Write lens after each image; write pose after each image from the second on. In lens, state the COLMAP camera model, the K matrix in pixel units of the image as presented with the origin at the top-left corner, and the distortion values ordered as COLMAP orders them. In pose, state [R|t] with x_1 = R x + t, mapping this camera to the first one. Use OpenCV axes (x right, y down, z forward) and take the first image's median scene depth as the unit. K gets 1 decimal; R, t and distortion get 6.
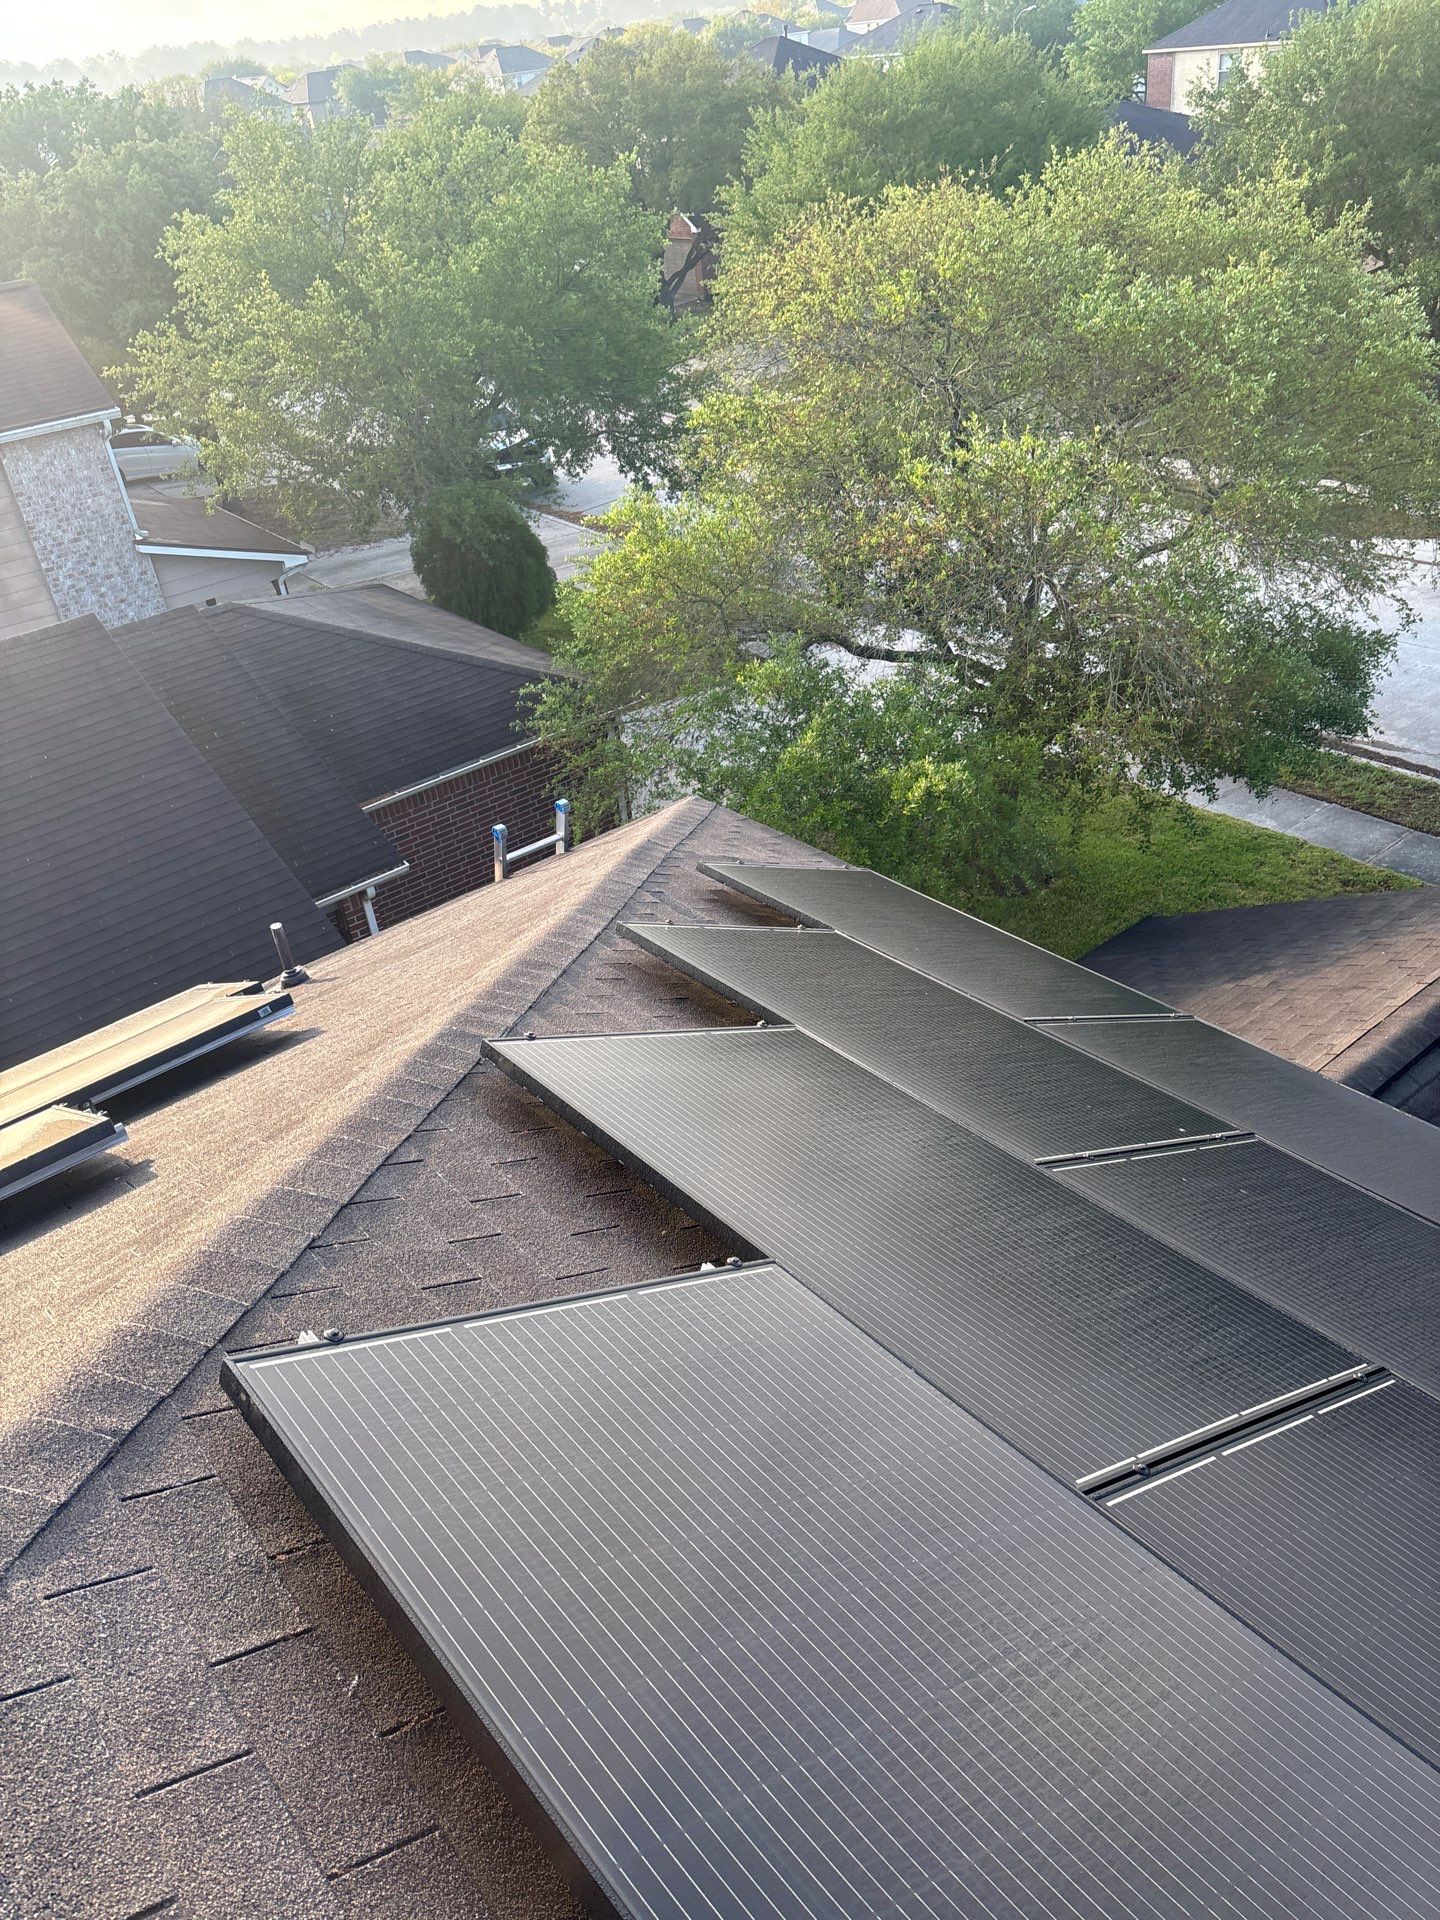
lens RADIAL K [[1465.8, 0, 707.1], [0, 1465.8, 962.0], [0, 0, 1]] dist [0.049506, -0.058224]
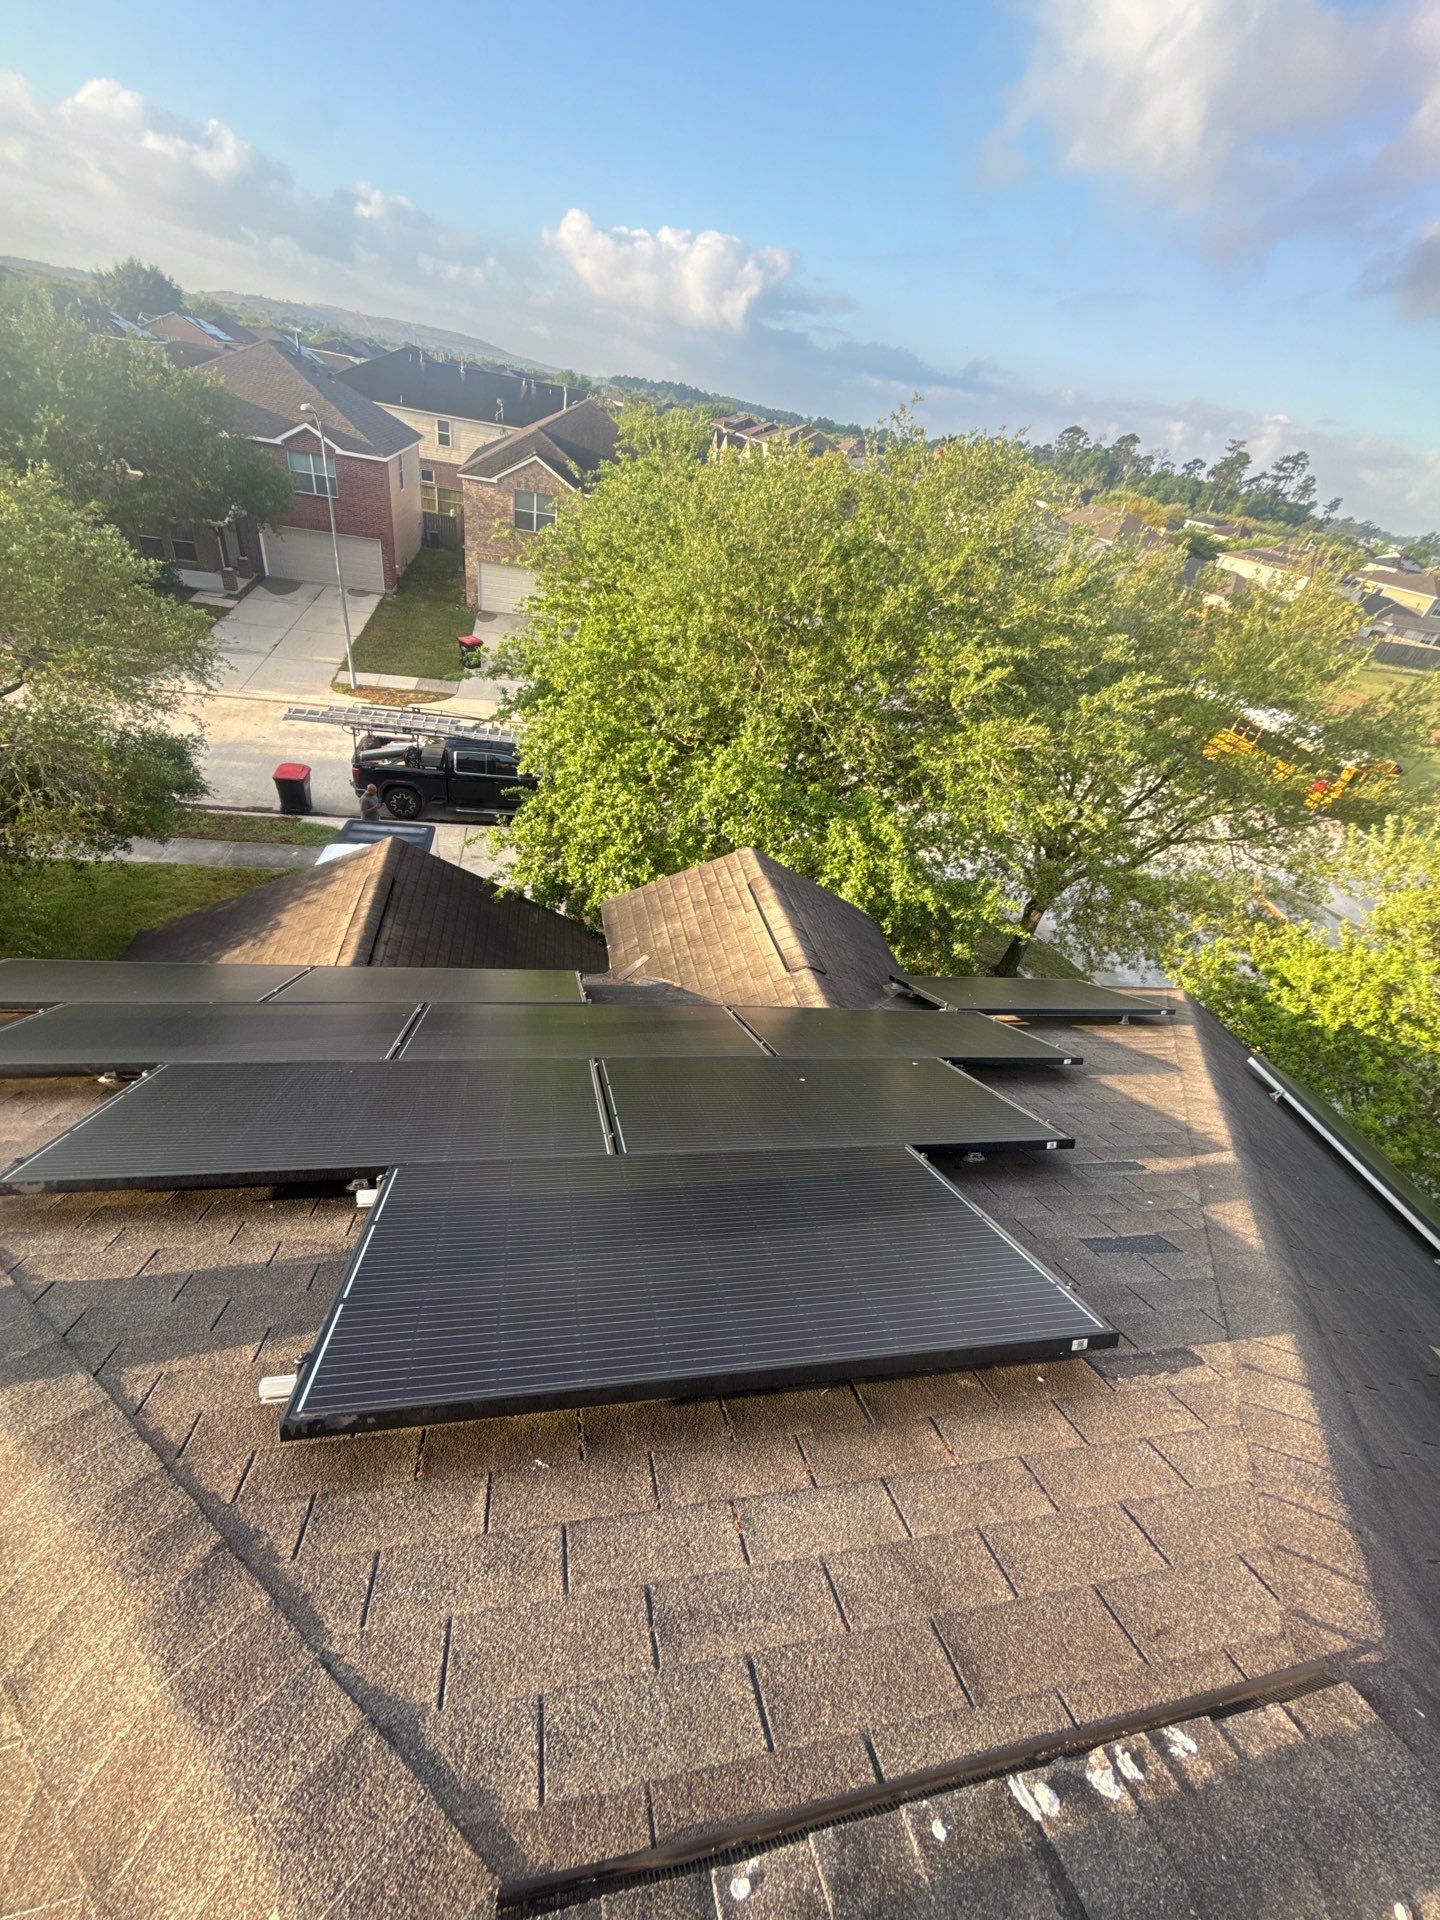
lens RADIAL K [[765.4, 0, 720.0], [0, 765.4, 960.0], [0, 0, 1]] dist [-0.001331, 0.000271]
pose [[0.452315, -0.364116, 0.814144, -0.152339], [0.289421, 0.923386, 0.252179, -0.046504], [-0.843592, 0.121566, 0.523044, 0.072853]]
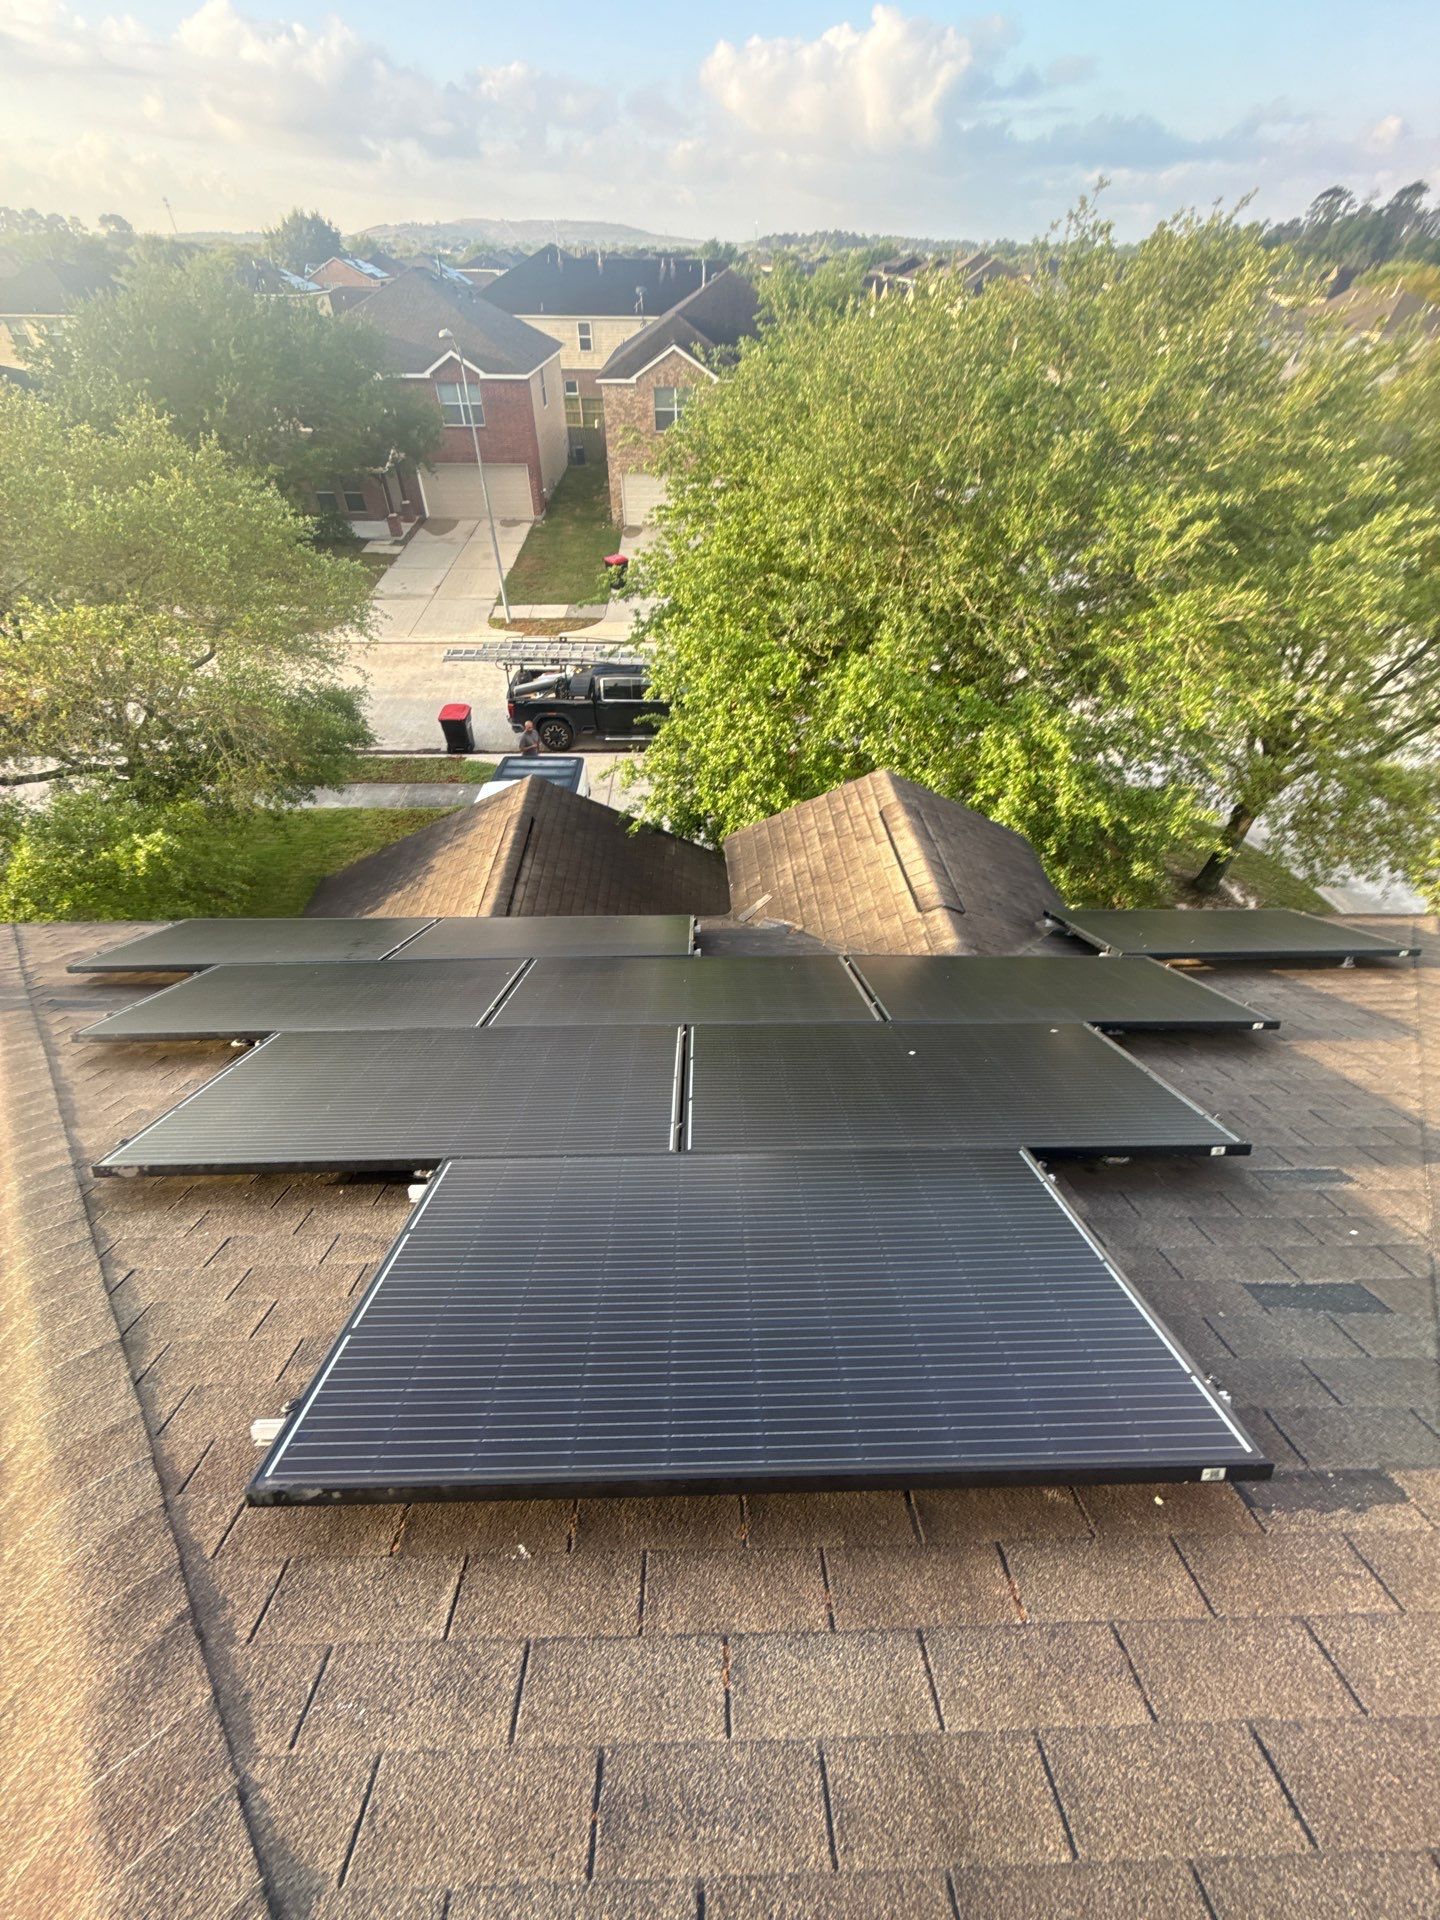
lens RADIAL K [[765.4, 0, 720.0], [0, 765.4, 960.0], [0, 0, 1]] dist [-0.001331, 0.000271]
pose [[0.602679, -0.455725, 0.655051, -0.083688], [0.364501, 0.887460, 0.282054, -0.044233], [-0.709871, 0.068779, 0.700966, 0.065366]]
